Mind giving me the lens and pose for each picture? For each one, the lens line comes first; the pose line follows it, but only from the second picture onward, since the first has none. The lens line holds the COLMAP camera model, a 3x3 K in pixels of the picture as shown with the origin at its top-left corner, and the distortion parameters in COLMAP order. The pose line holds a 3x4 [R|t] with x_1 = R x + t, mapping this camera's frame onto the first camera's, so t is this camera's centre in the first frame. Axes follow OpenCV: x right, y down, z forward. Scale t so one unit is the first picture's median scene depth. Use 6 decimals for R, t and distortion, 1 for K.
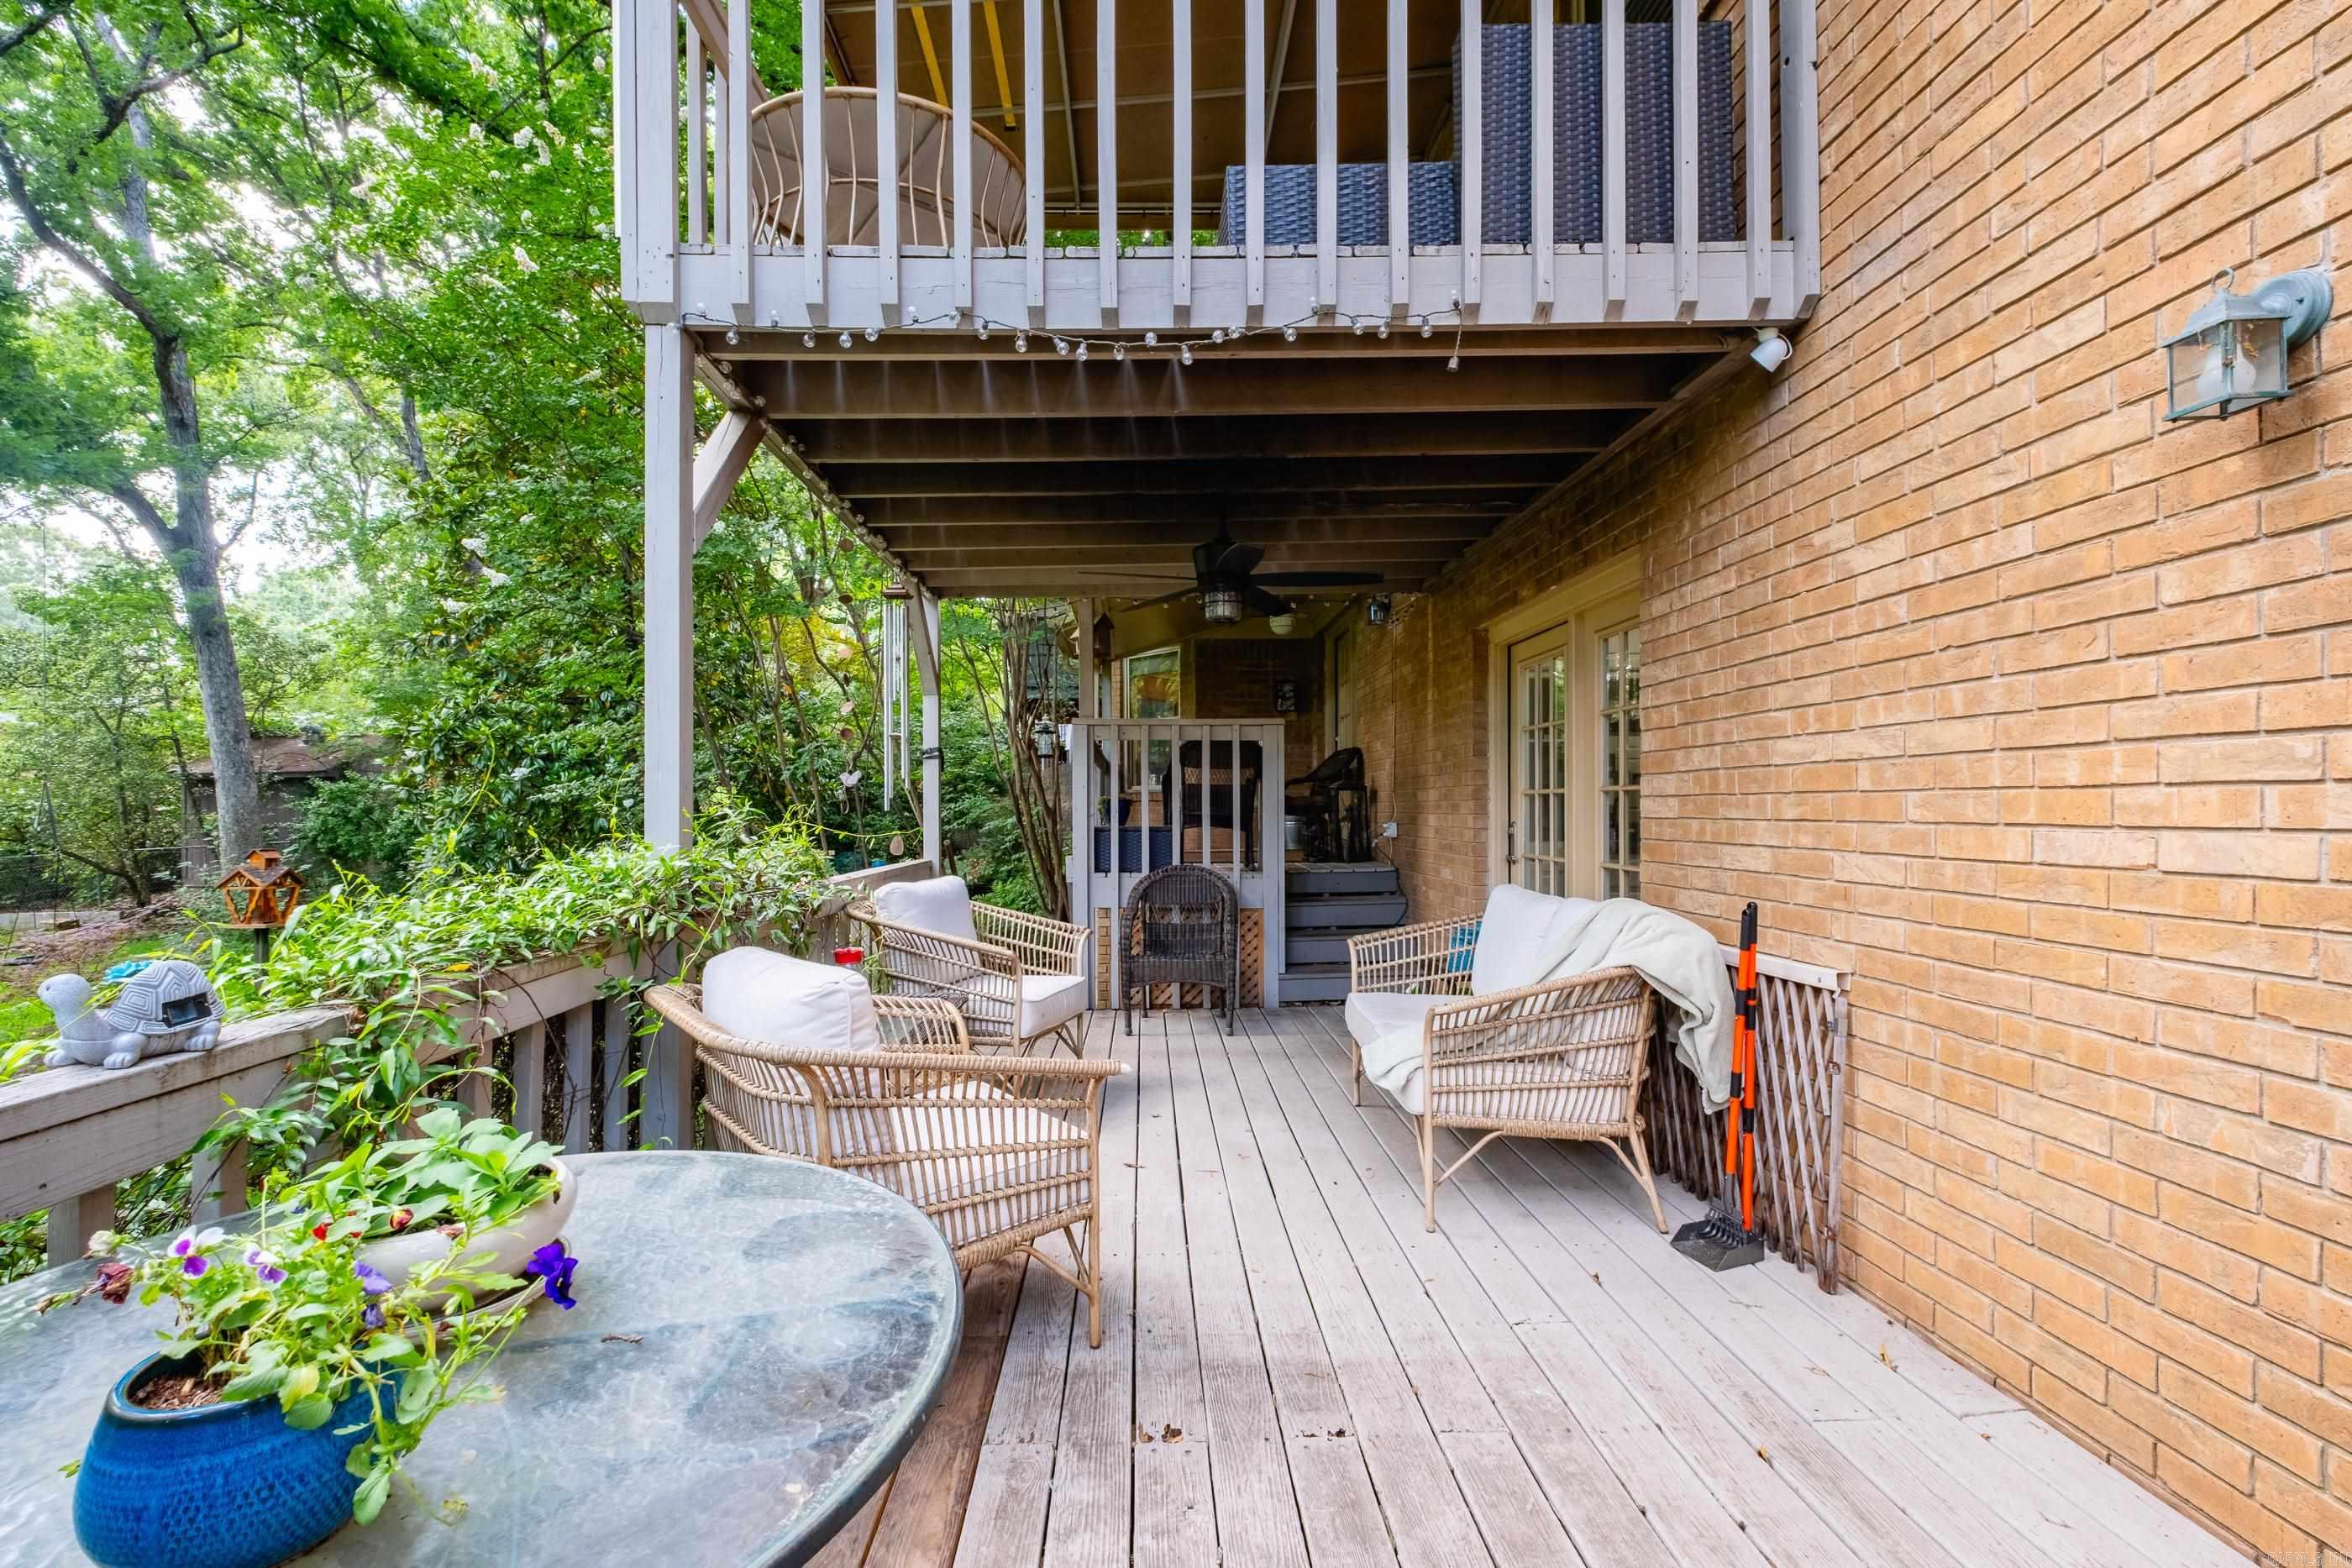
lens RADIAL K [[1023.8, 0, 1186.6], [0, 1023.8, 781.0], [0, 0, 1]] dist [-0.001135, -0.000934]
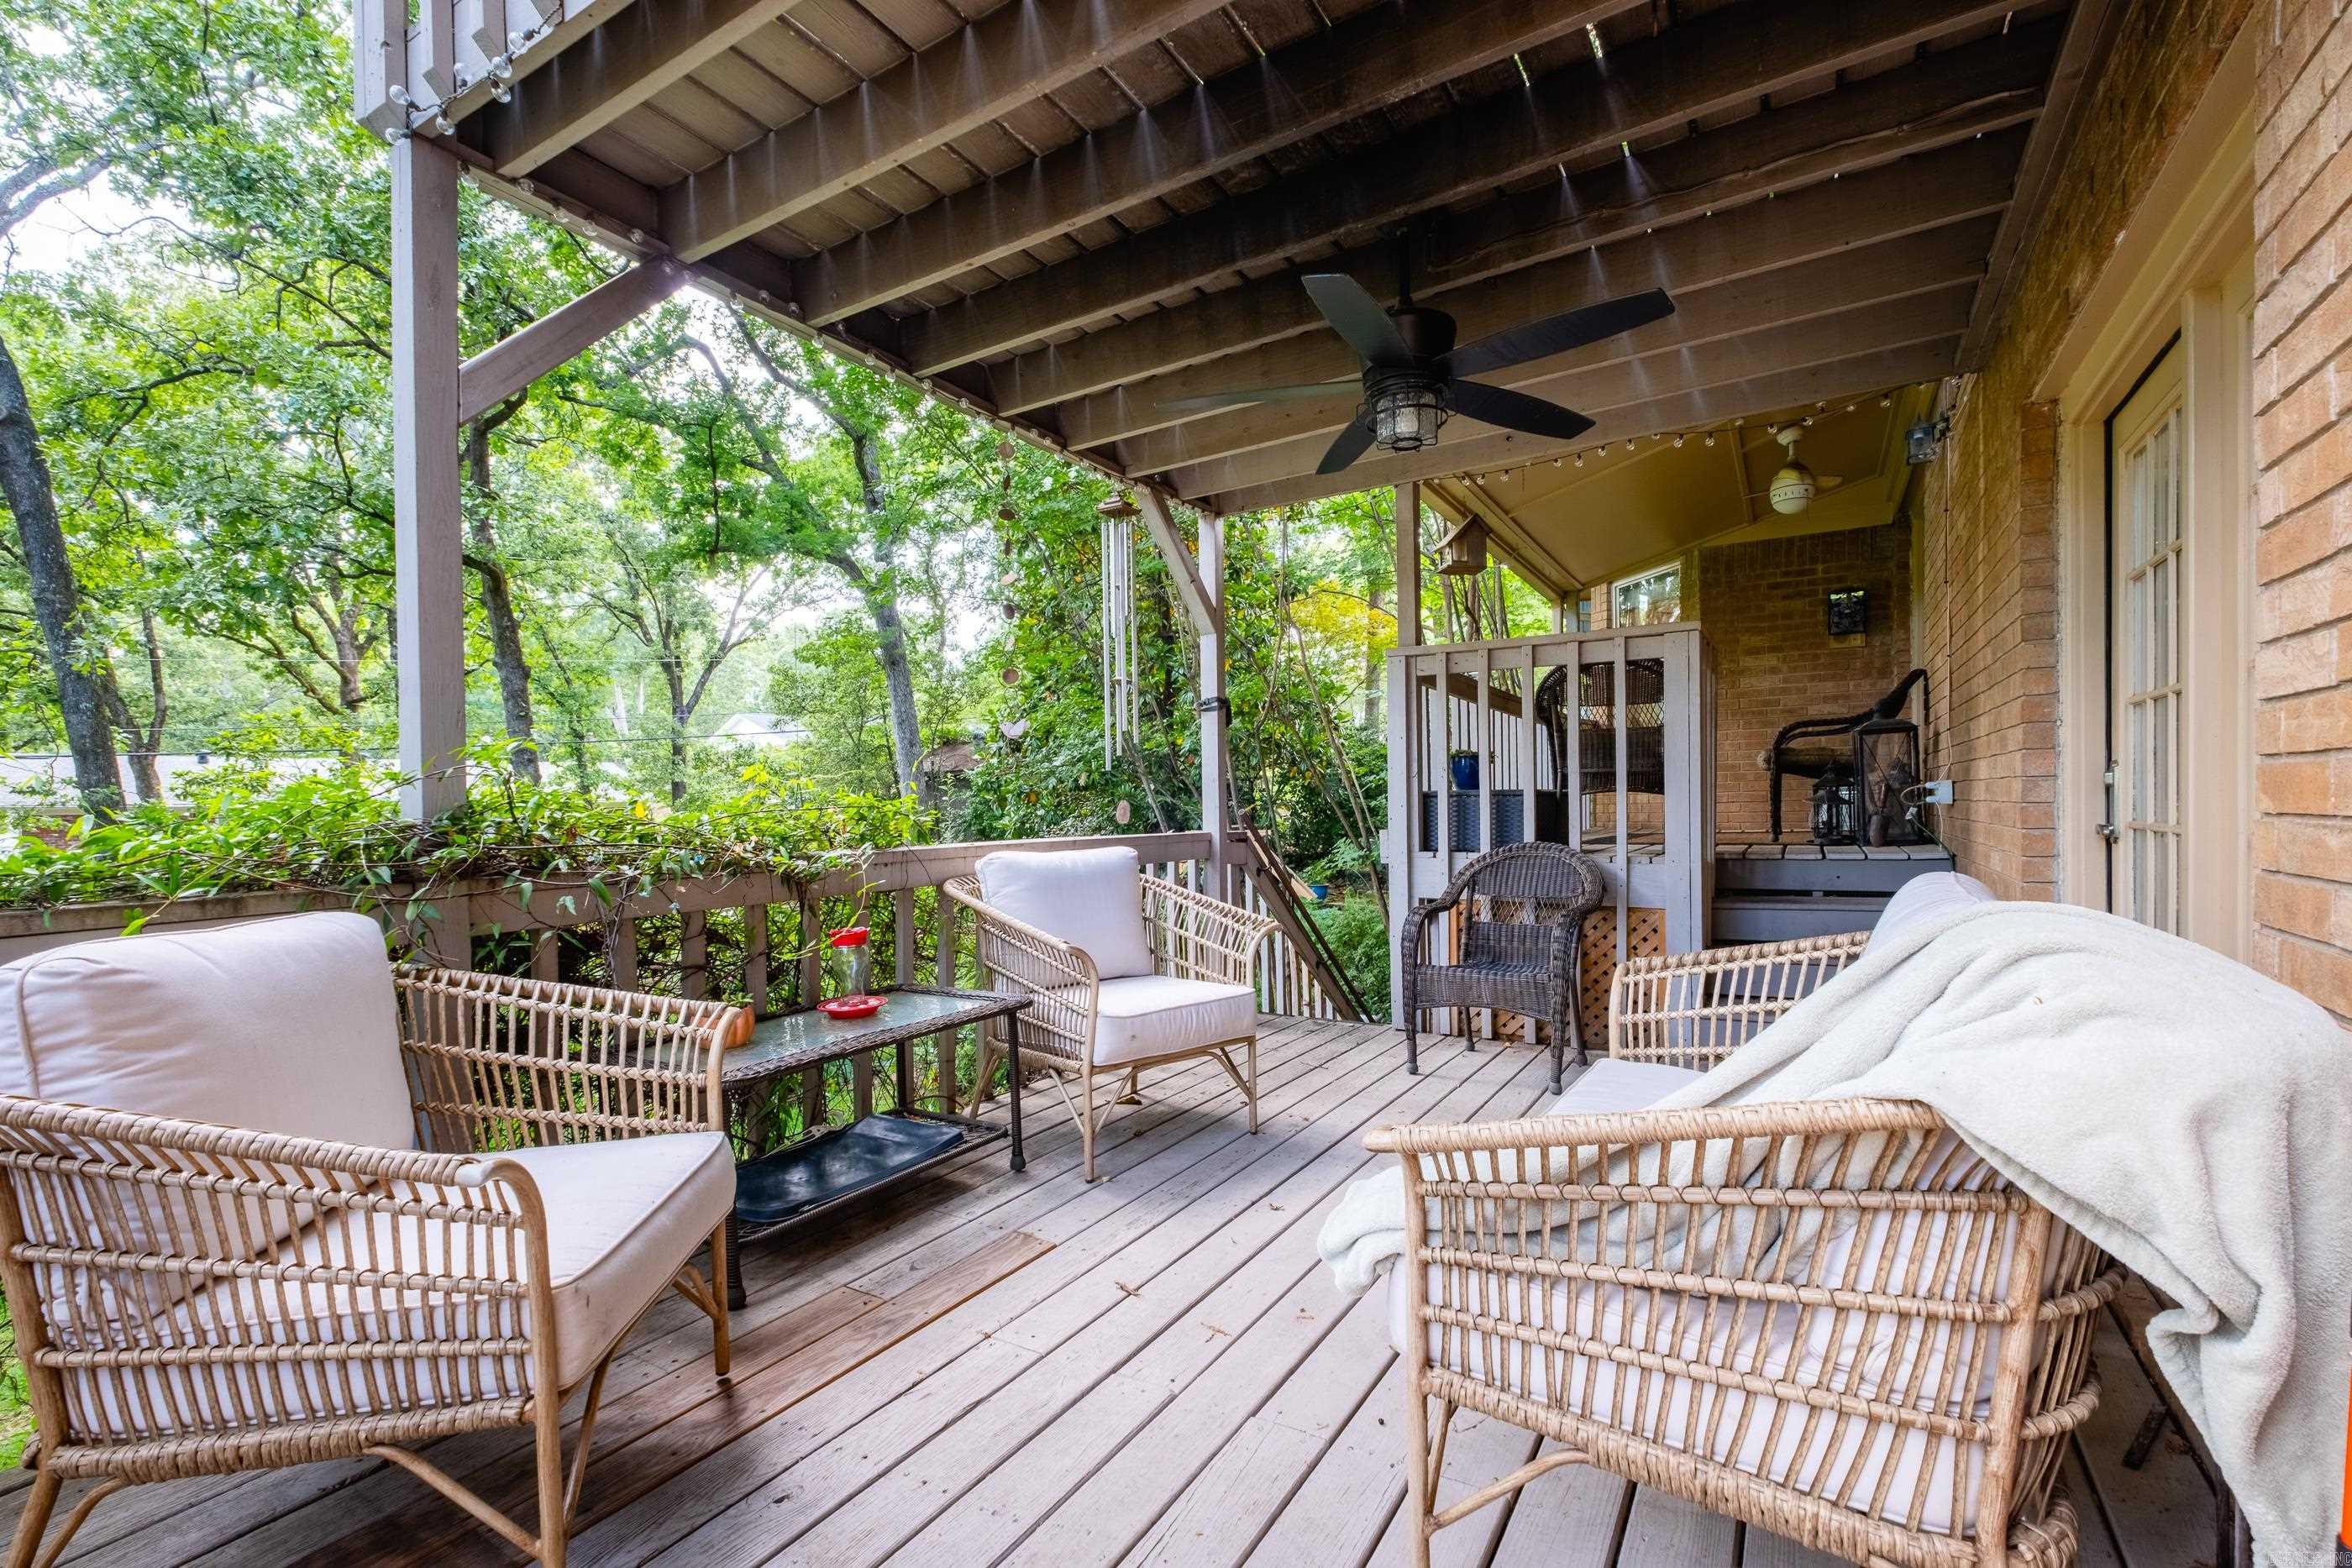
lens RADIAL K [[1047.9, 0, 1181.3], [0, 1047.9, 803.0], [0, 0, 1]] dist [-0.002562, -0.000675]
pose [[0.837483, -0.011272, -0.546347, 0.258005], [0.029064, 0.999291, 0.023934, 0.042568], [0.545690, -0.035923, 0.837217, 0.364283]]
